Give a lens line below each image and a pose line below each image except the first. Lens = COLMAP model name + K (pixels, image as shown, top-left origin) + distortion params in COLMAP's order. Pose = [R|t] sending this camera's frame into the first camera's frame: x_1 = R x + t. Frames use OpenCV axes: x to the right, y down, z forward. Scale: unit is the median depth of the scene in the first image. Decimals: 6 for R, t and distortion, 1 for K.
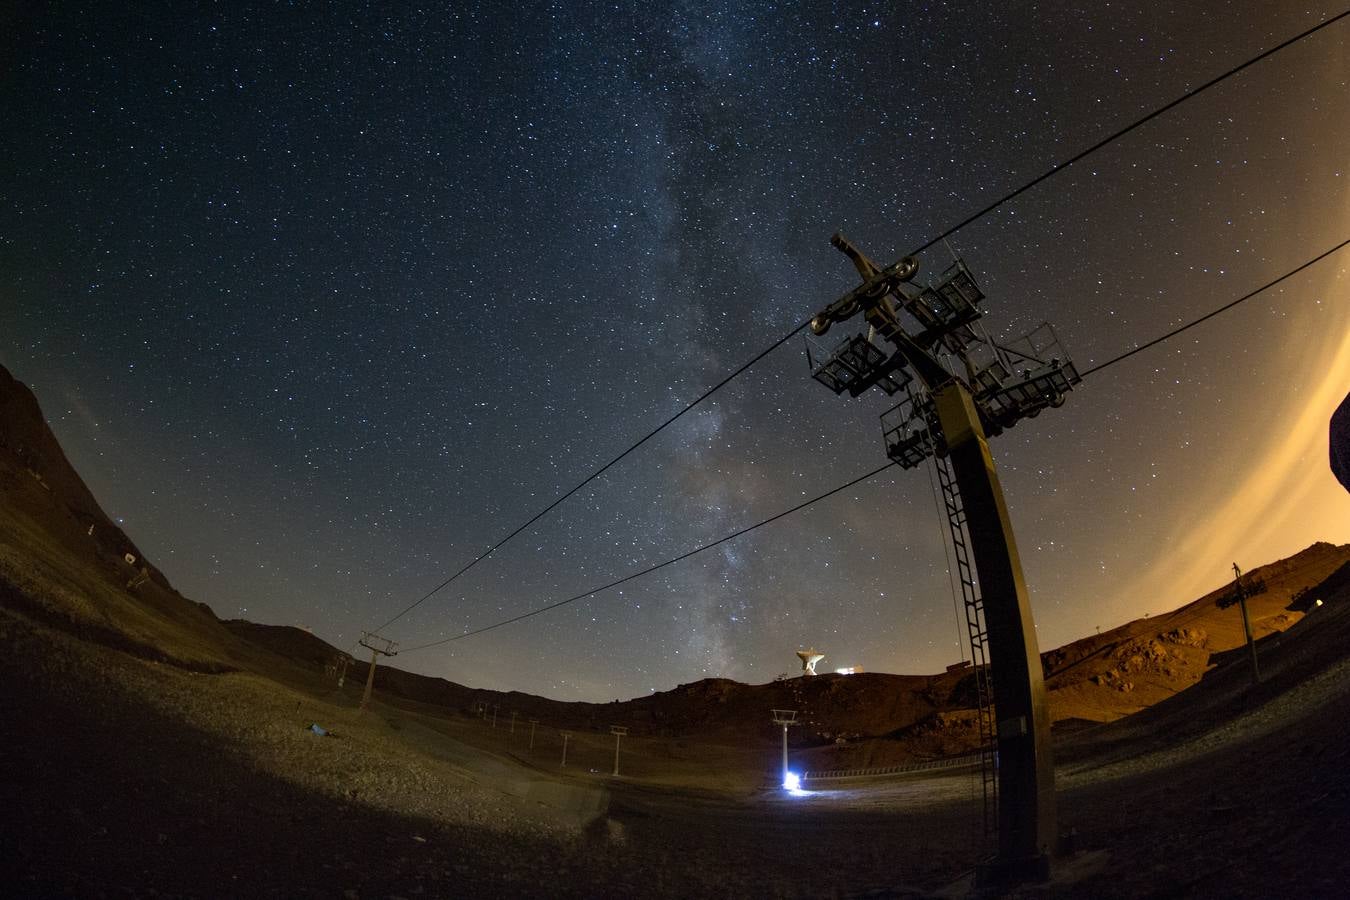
lens RADIAL K [[1340.7, 0, 666.7], [0, 1340.7, 409.0], [0, 0, 1]] dist [-0.487417, 0.241978]
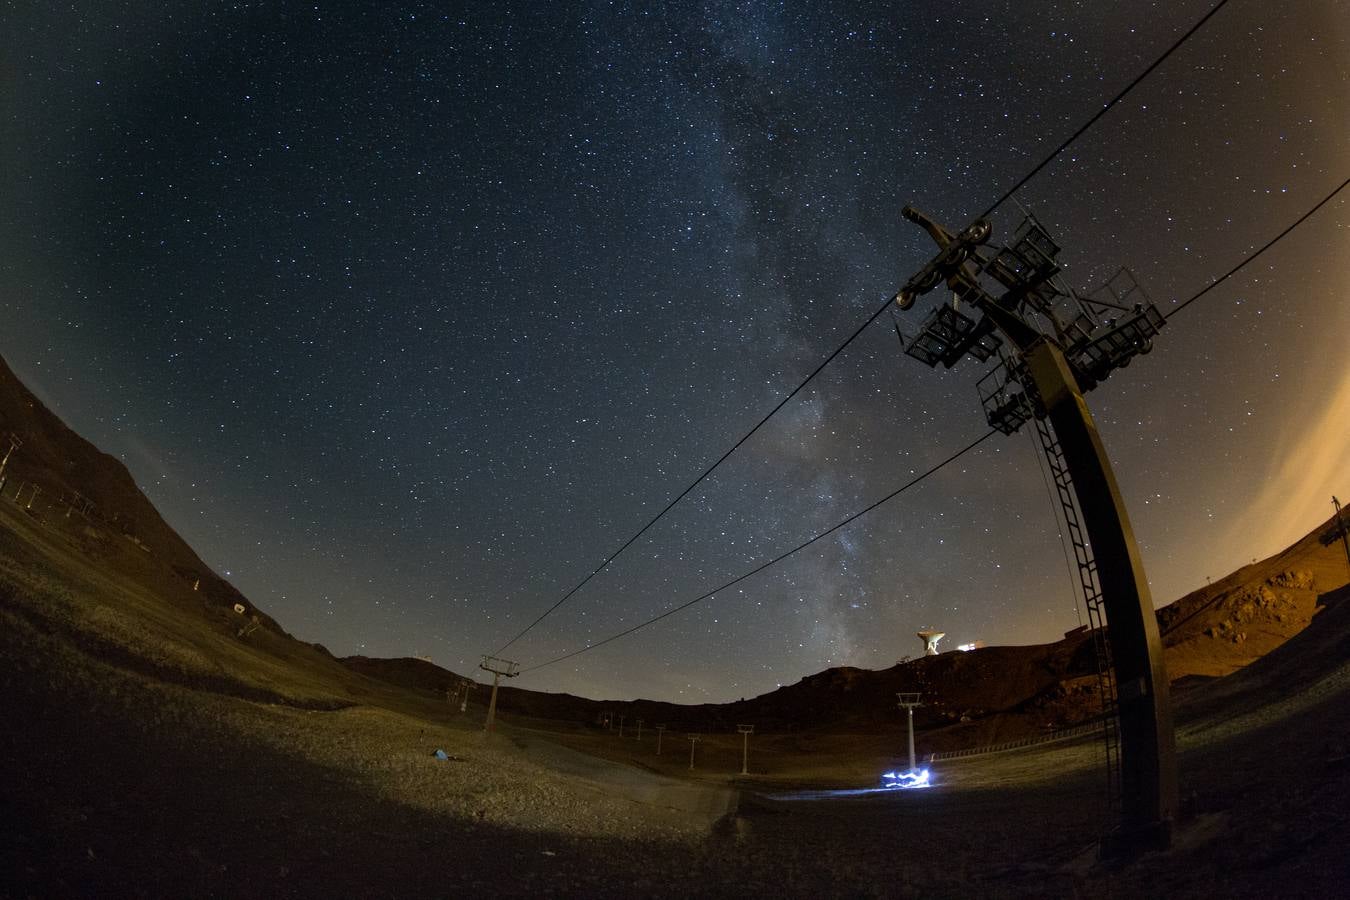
lens RADIAL K [[1340.7, 0, 666.7], [0, 1340.7, 409.0], [0, 0, 1]] dist [-0.487417, 0.241978]
pose [[0.973240, -0.119808, -0.196087, 0.130745], [0.119723, 0.992731, -0.012330, 0.008242], [0.196139, -0.011476, 0.980509, 0.011936]]
